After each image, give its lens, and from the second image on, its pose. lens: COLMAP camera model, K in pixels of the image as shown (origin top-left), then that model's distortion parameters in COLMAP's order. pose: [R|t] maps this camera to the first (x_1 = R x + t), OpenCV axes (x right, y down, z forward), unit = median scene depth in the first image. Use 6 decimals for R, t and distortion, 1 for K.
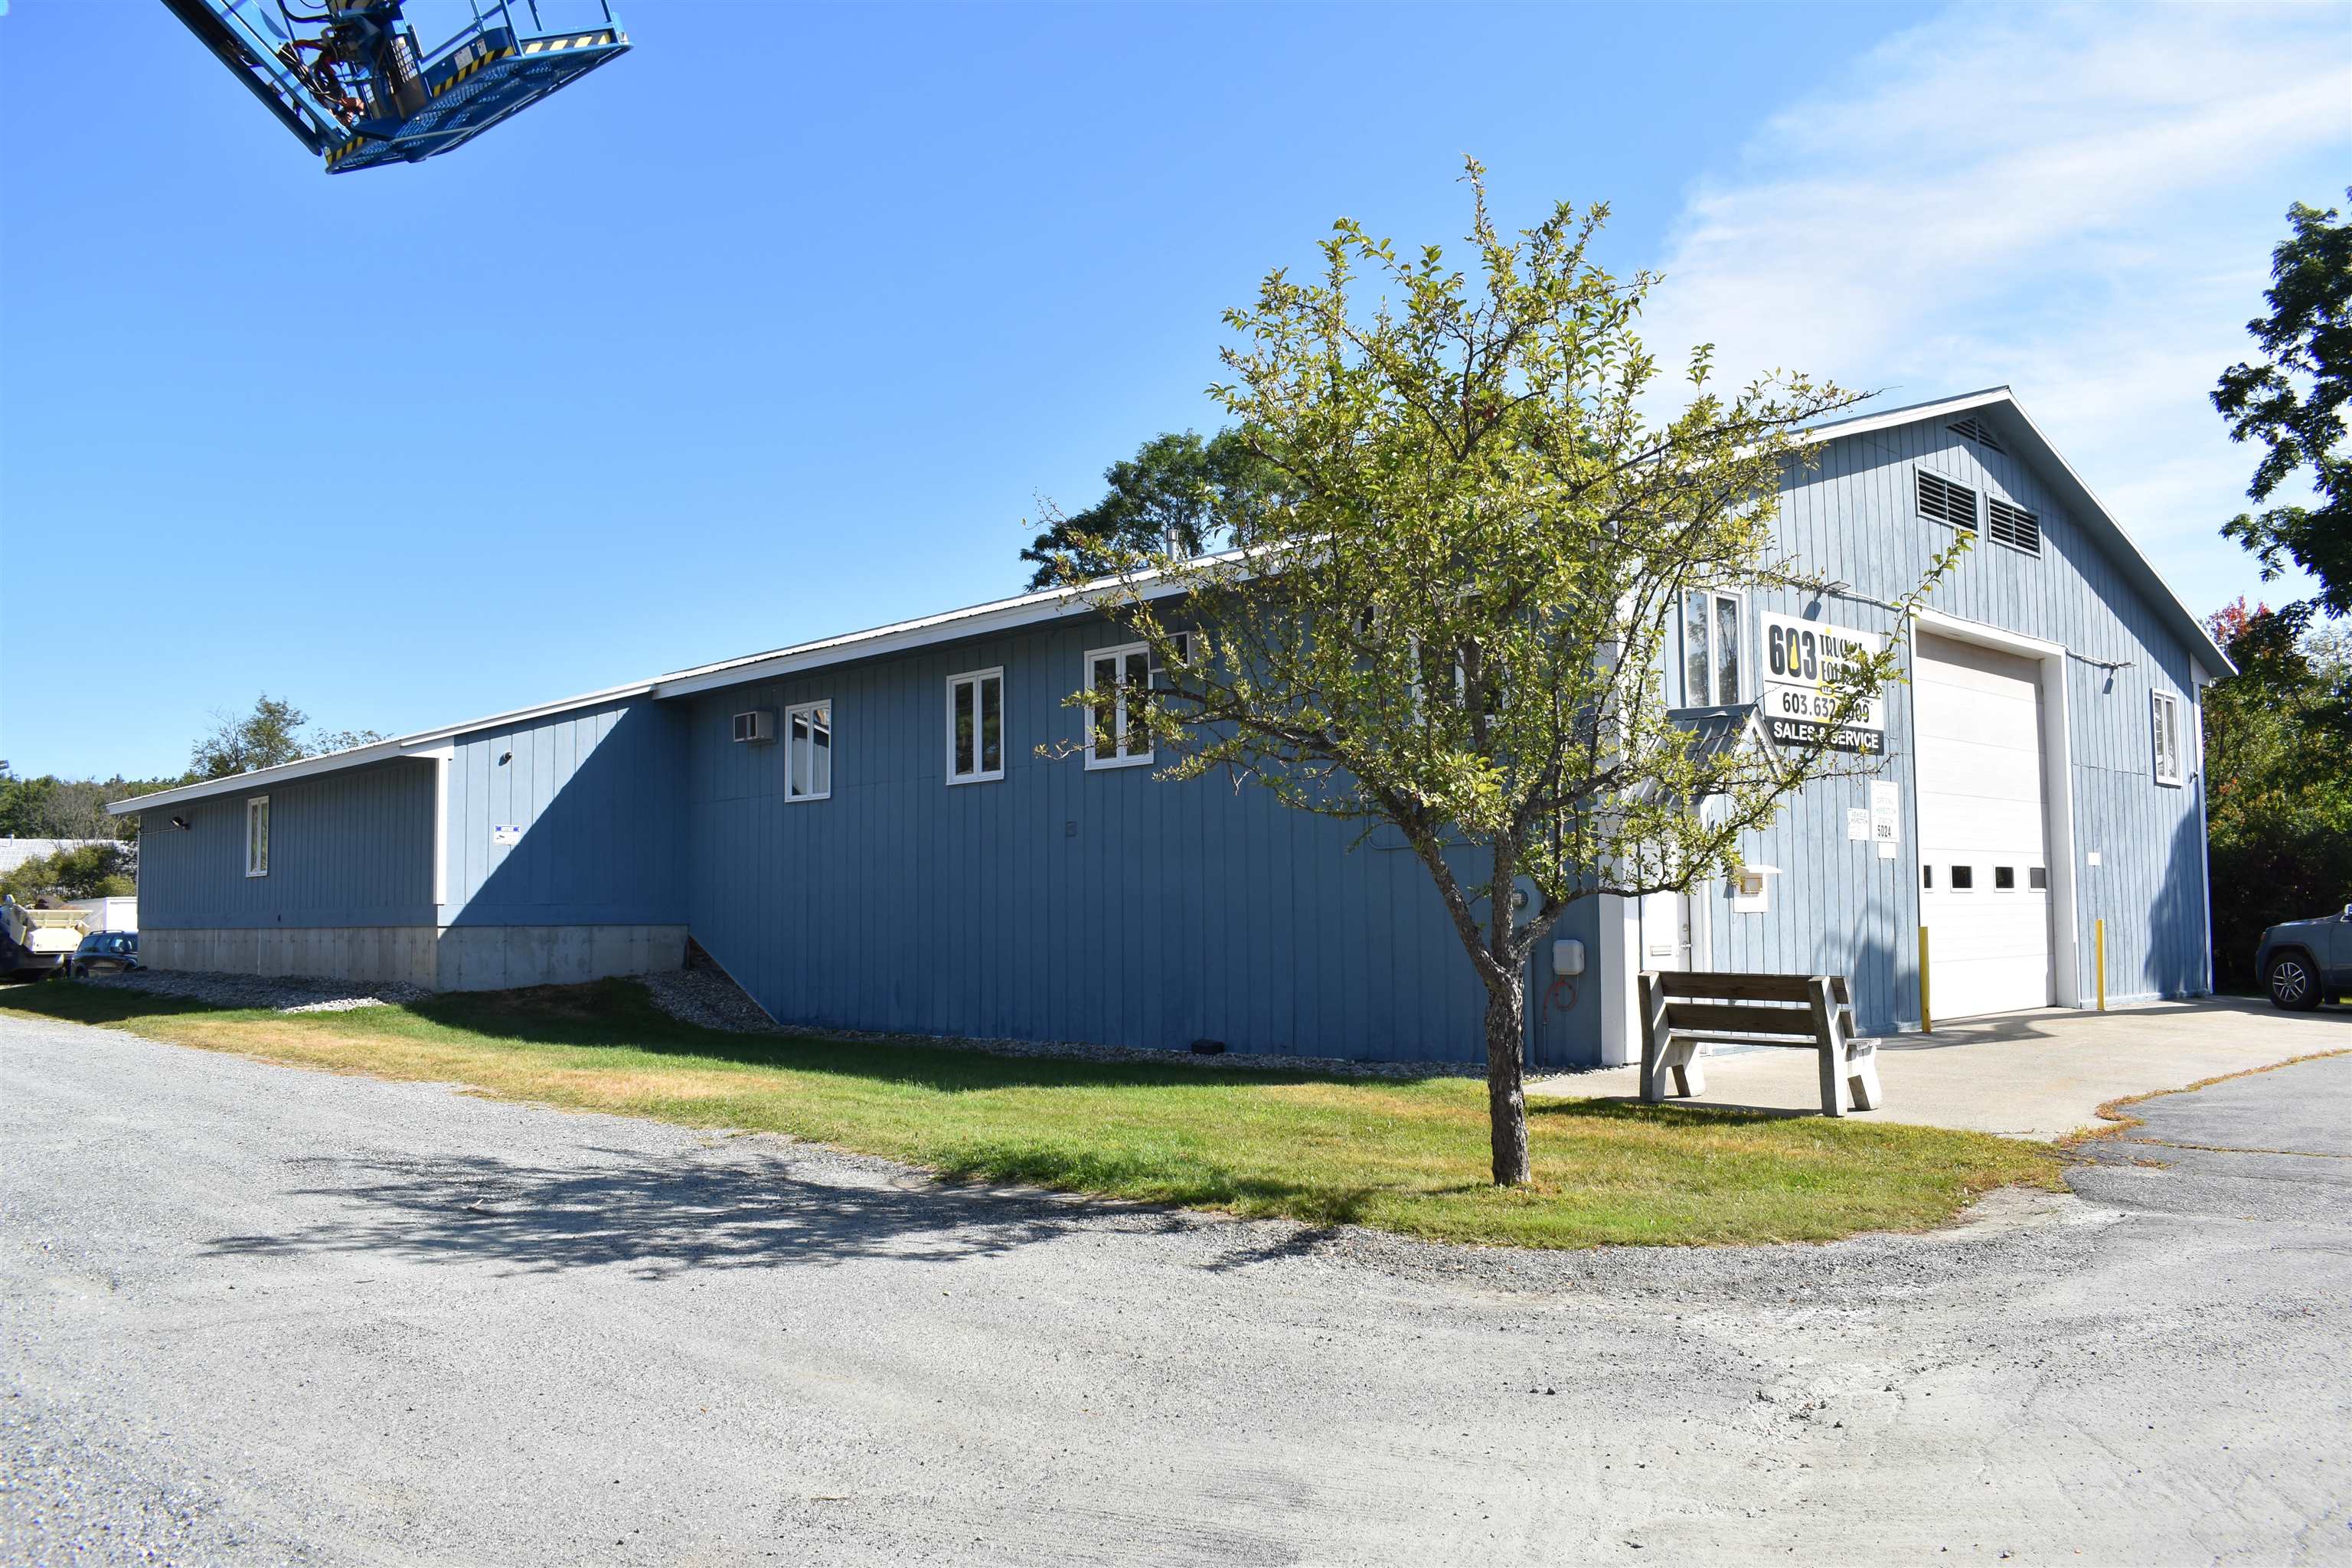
lens RADIAL K [[1809.8, 0, 1206.1], [0, 1809.8, 780.9], [0, 0, 1]] dist [-0.092854, 0.017484]
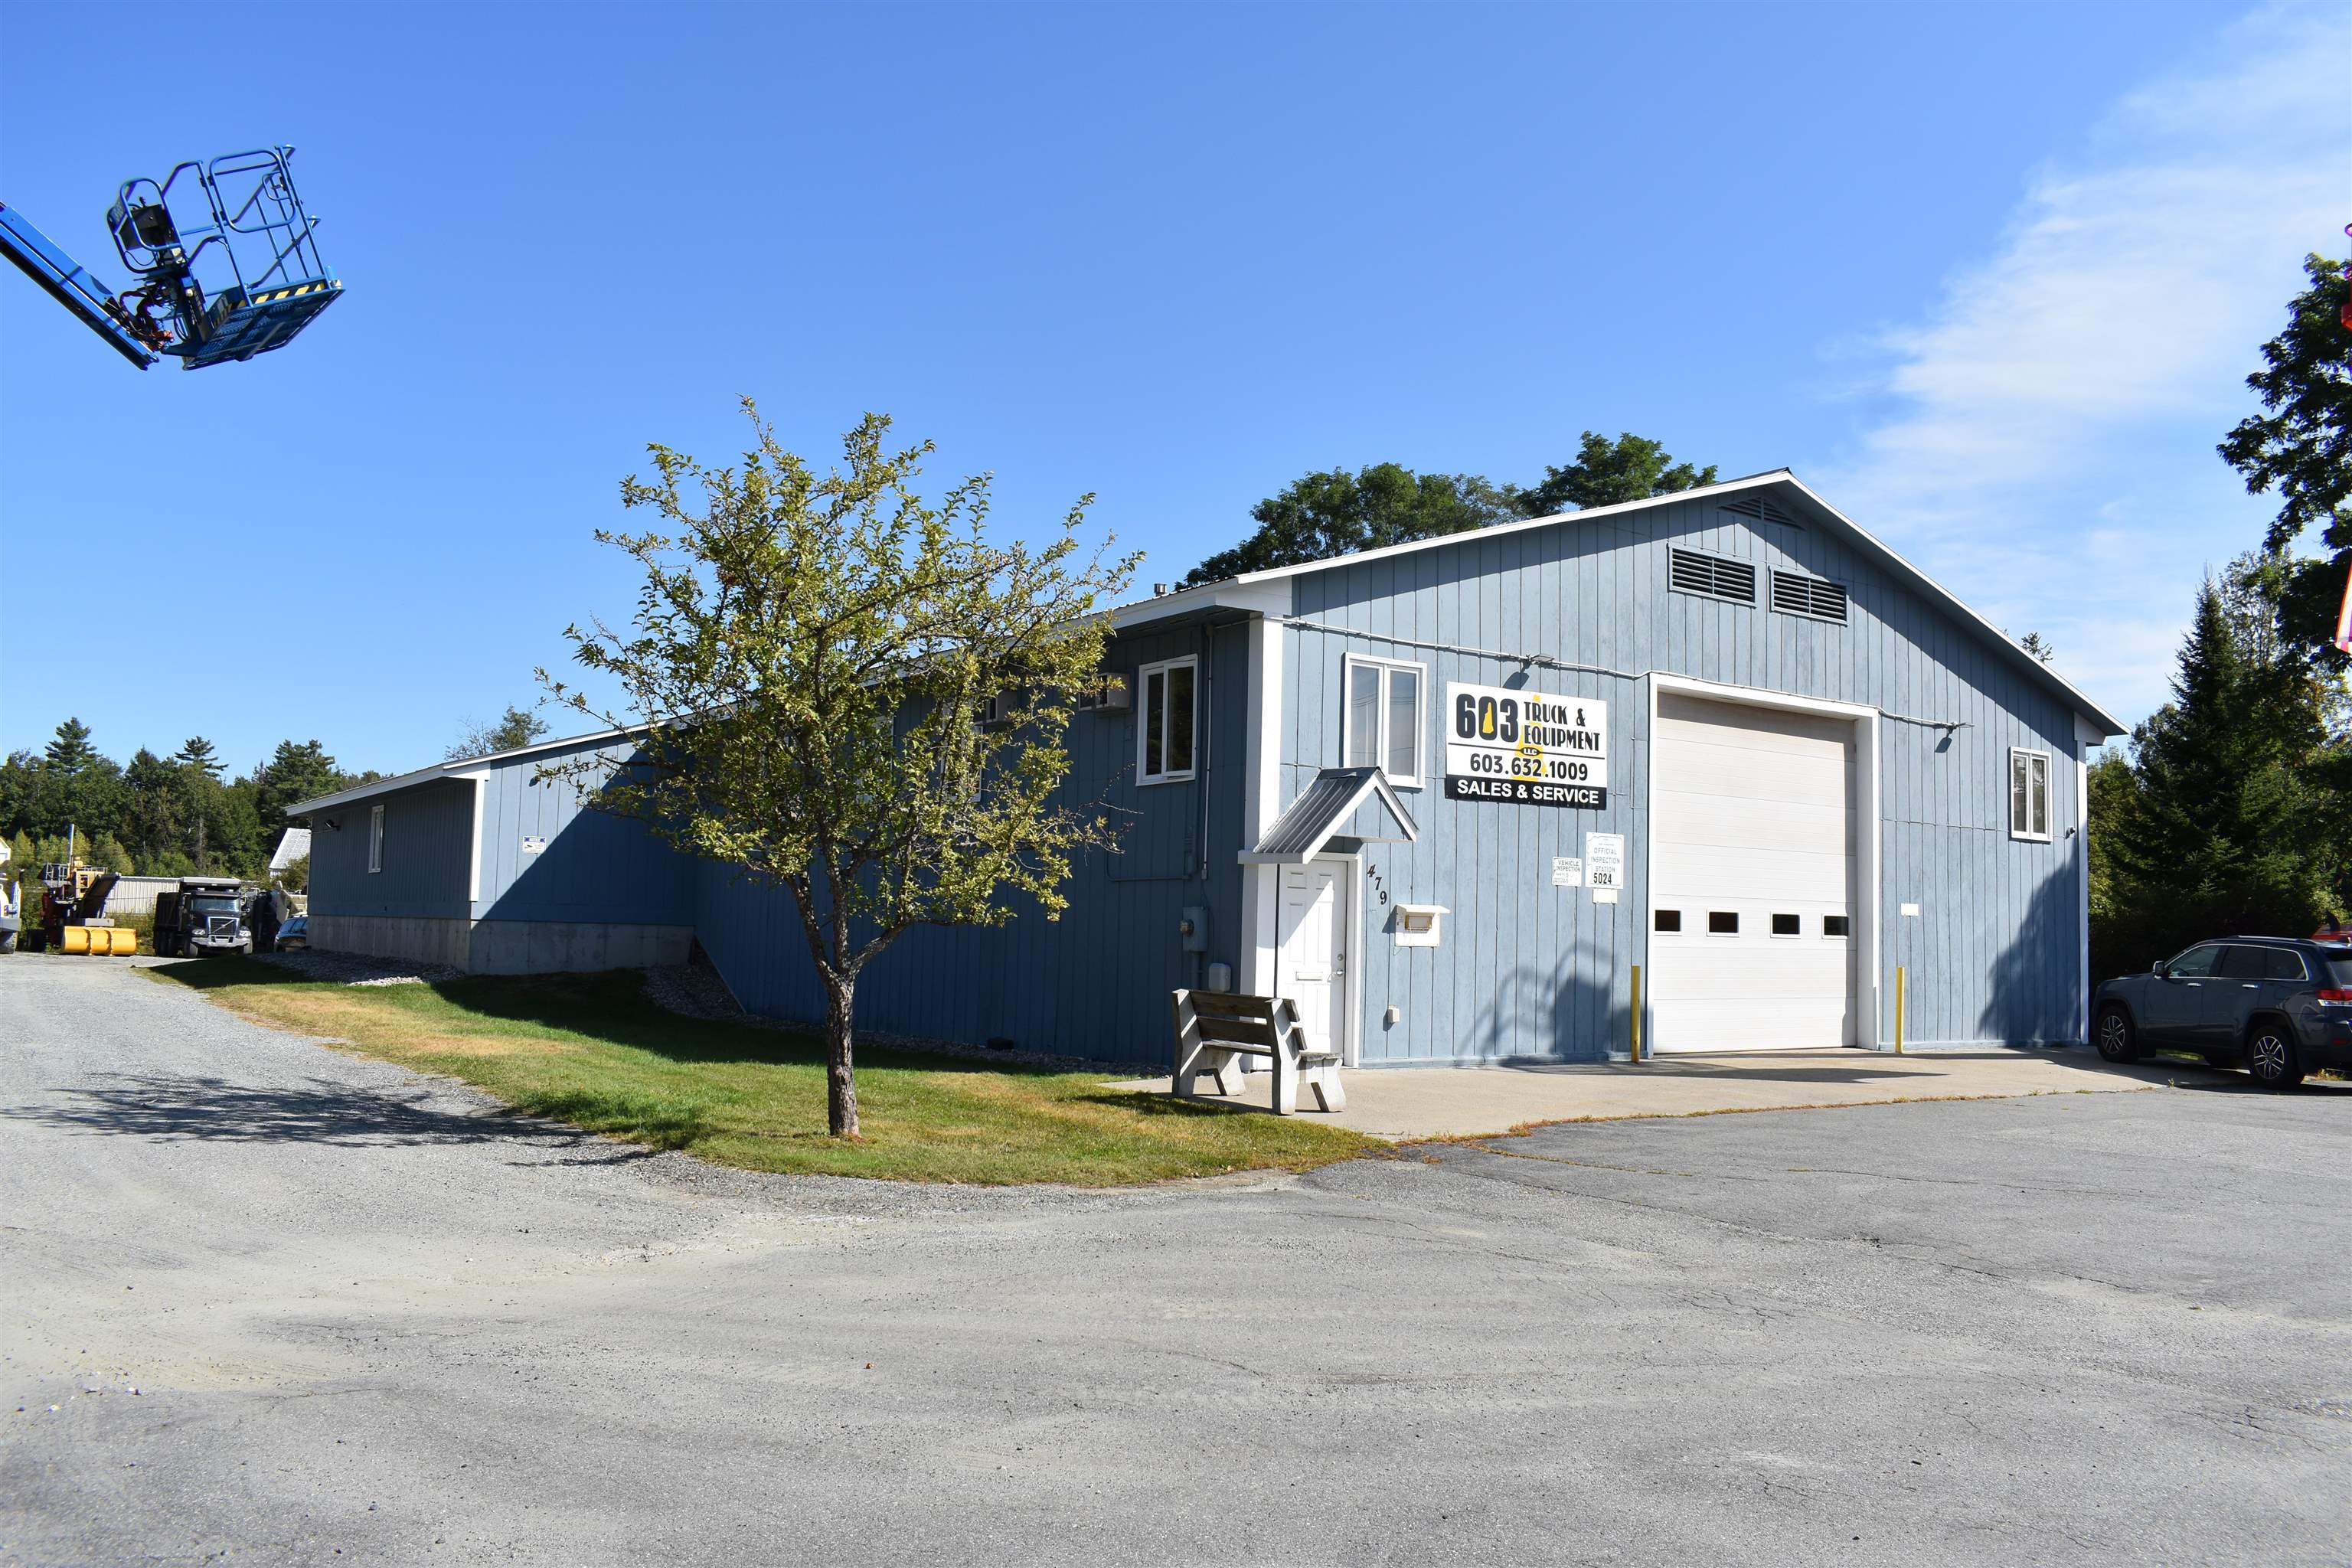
lens RADIAL K [[1809.8, 0, 1206.1], [0, 1809.8, 780.9], [0, 0, 1]] dist [-0.092854, 0.017484]
pose [[0.987822, 0.022004, -0.154026, 0.273708], [-0.023444, 0.999697, -0.007538, -0.016193], [0.153813, 0.011057, 0.988038, -0.126386]]
